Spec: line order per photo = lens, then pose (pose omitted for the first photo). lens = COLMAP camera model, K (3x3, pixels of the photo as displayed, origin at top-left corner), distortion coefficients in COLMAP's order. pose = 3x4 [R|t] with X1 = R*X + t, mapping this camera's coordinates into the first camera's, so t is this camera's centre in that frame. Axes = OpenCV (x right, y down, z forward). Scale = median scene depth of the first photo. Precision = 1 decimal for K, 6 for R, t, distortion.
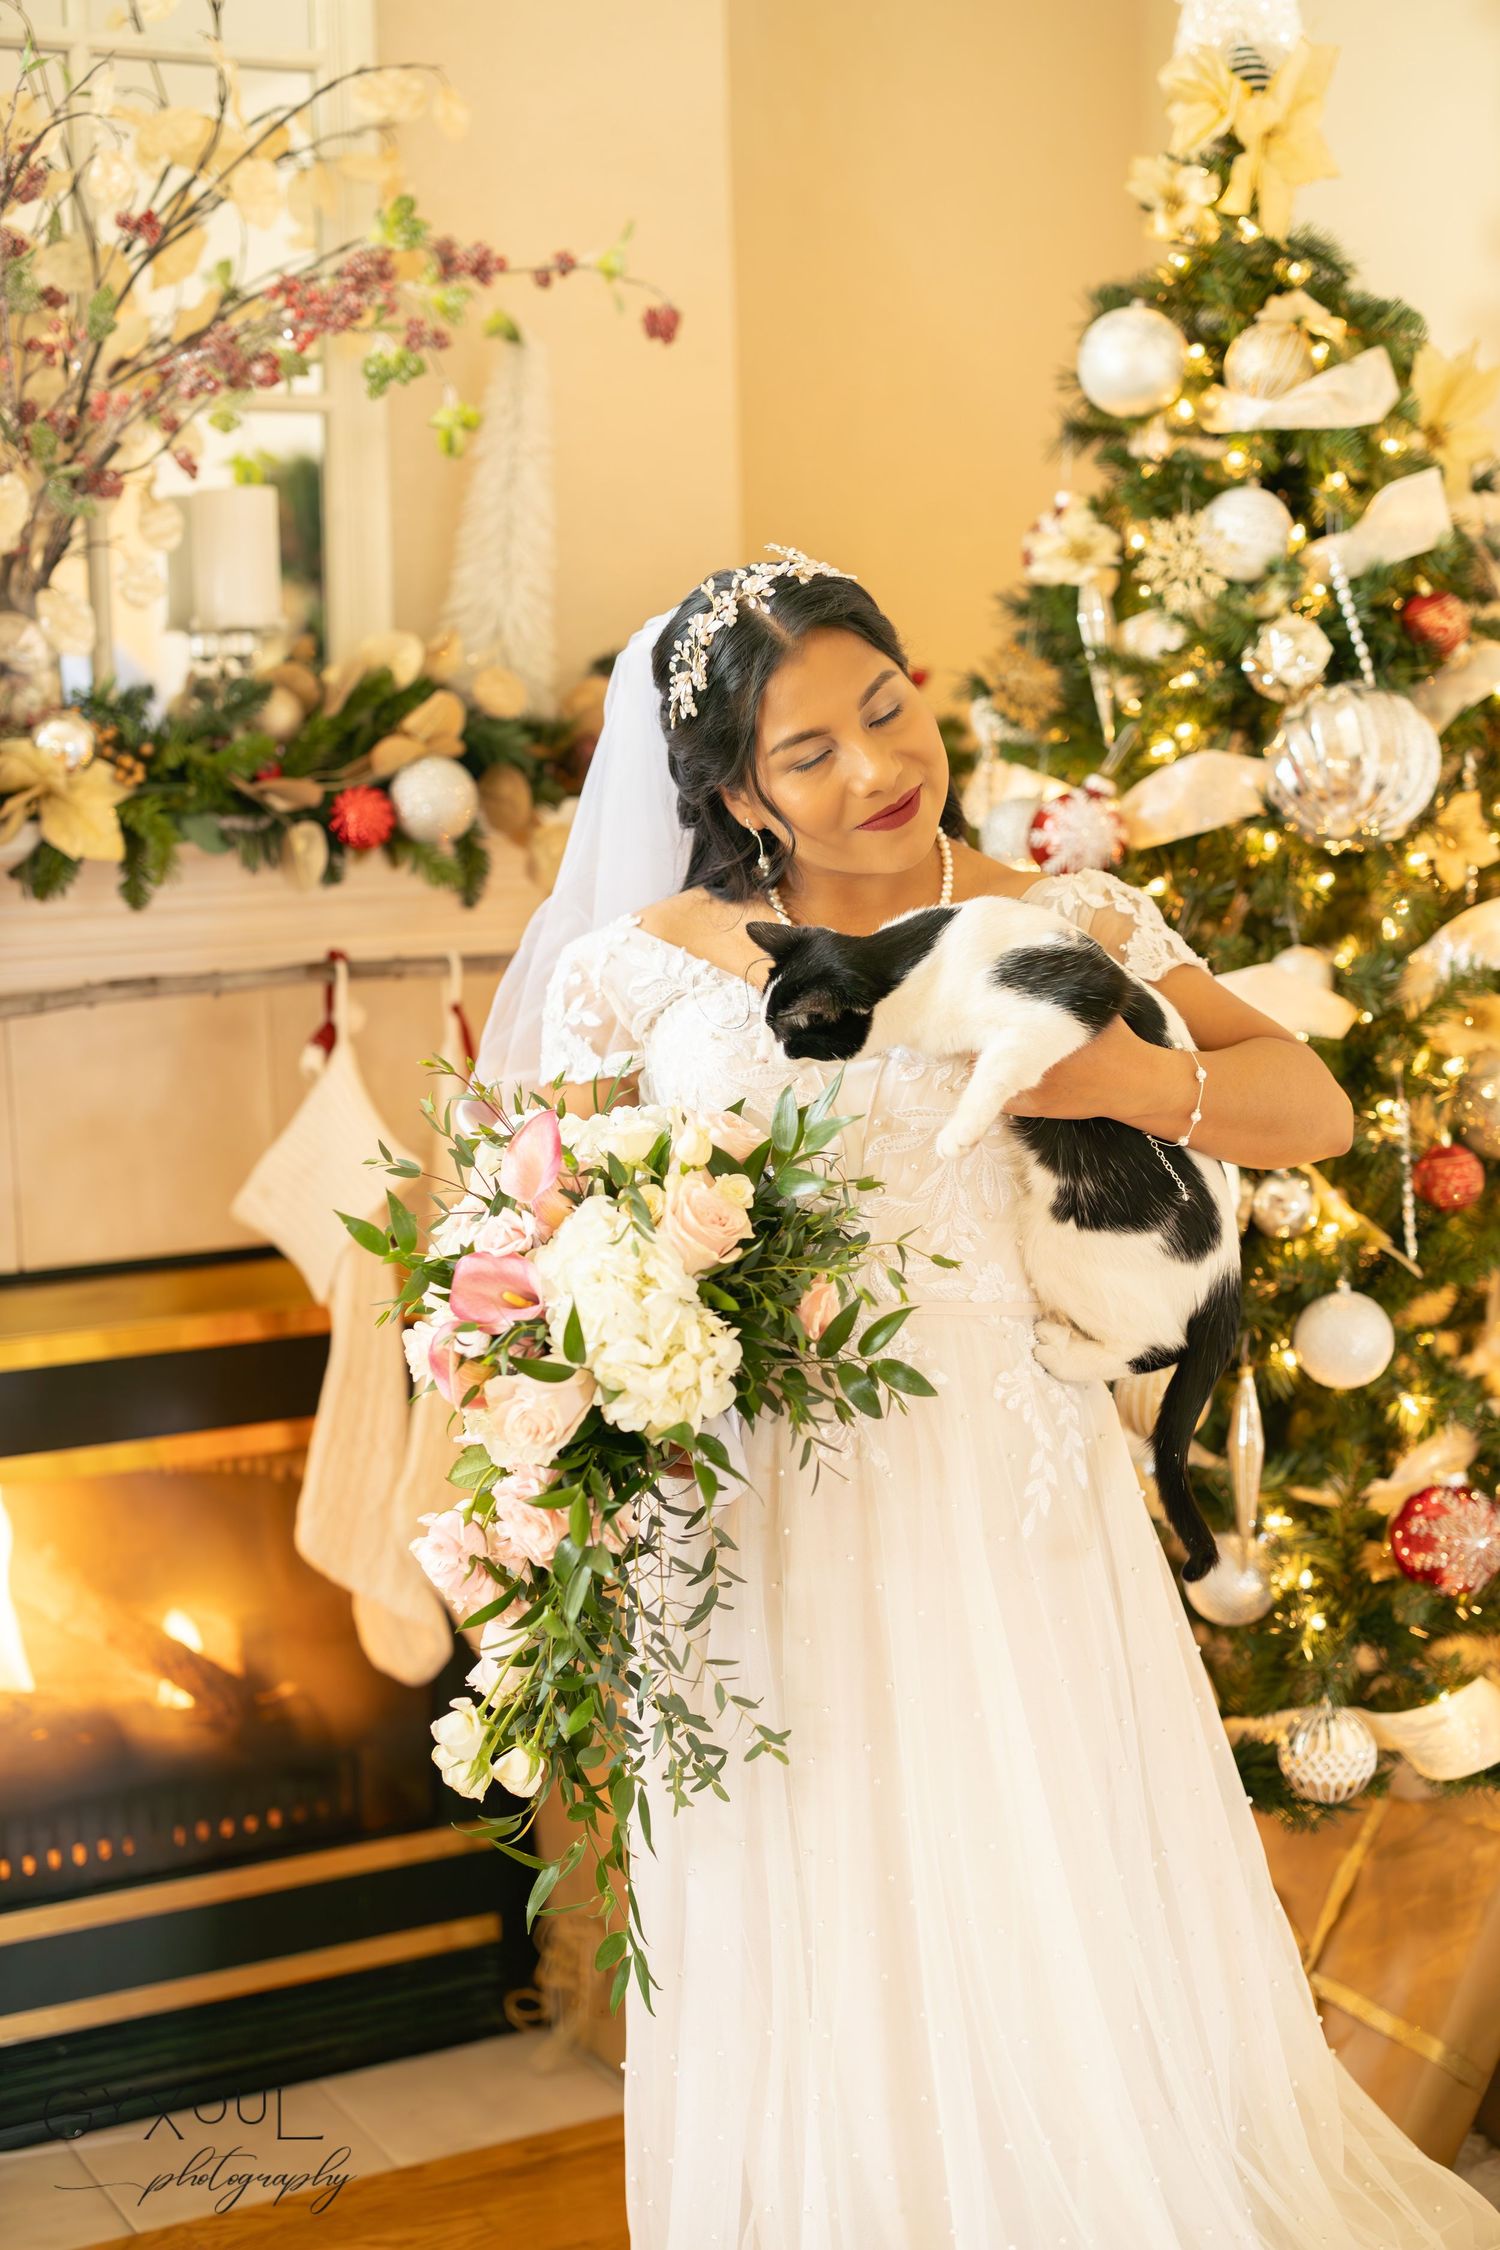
lens RADIAL K [[3145.3, 0, 750.0], [0, 3145.3, 1125.0], [0, 0, 1]] dist [0.001062, -0.003835]
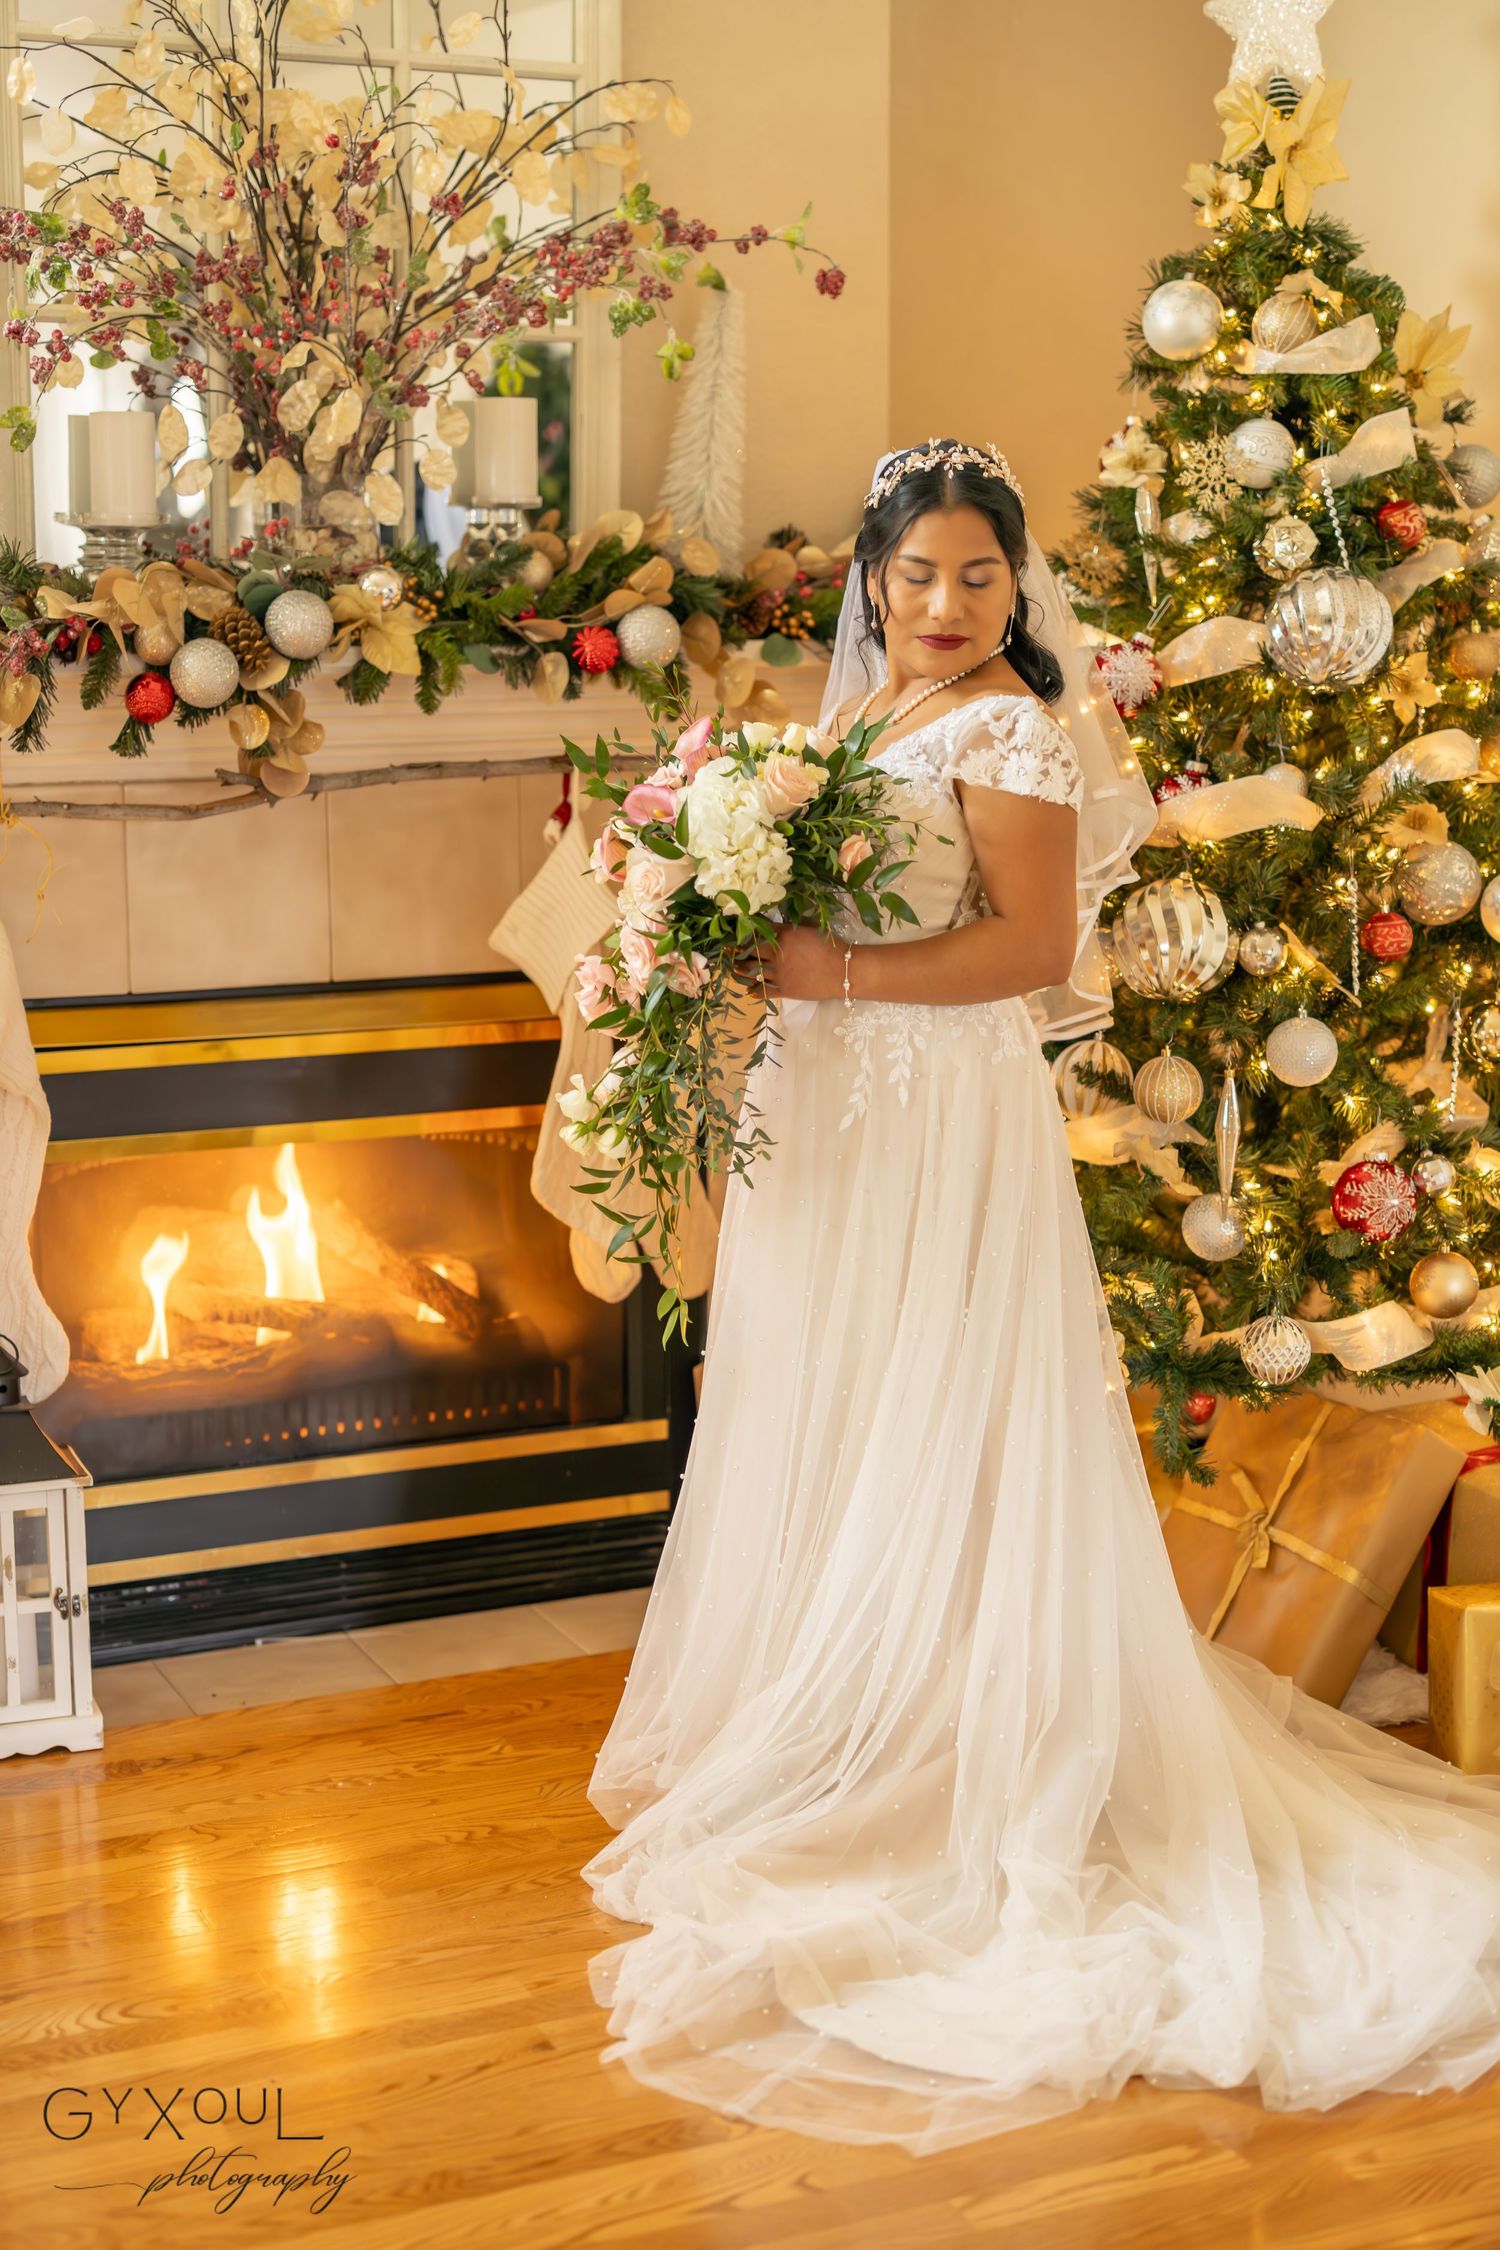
lens RADIAL K [[3065.9, 0, 750.0], [0, 3065.9, 1125.0], [0, 0, 1]] dist [0.010519, 0.018749]
pose [[0.998023, 0.034949, -0.052242, 0.018751], [-0.032324, 0.998212, 0.050274, 0.038356], [0.053906, -0.048486, 0.997368, -0.323665]]
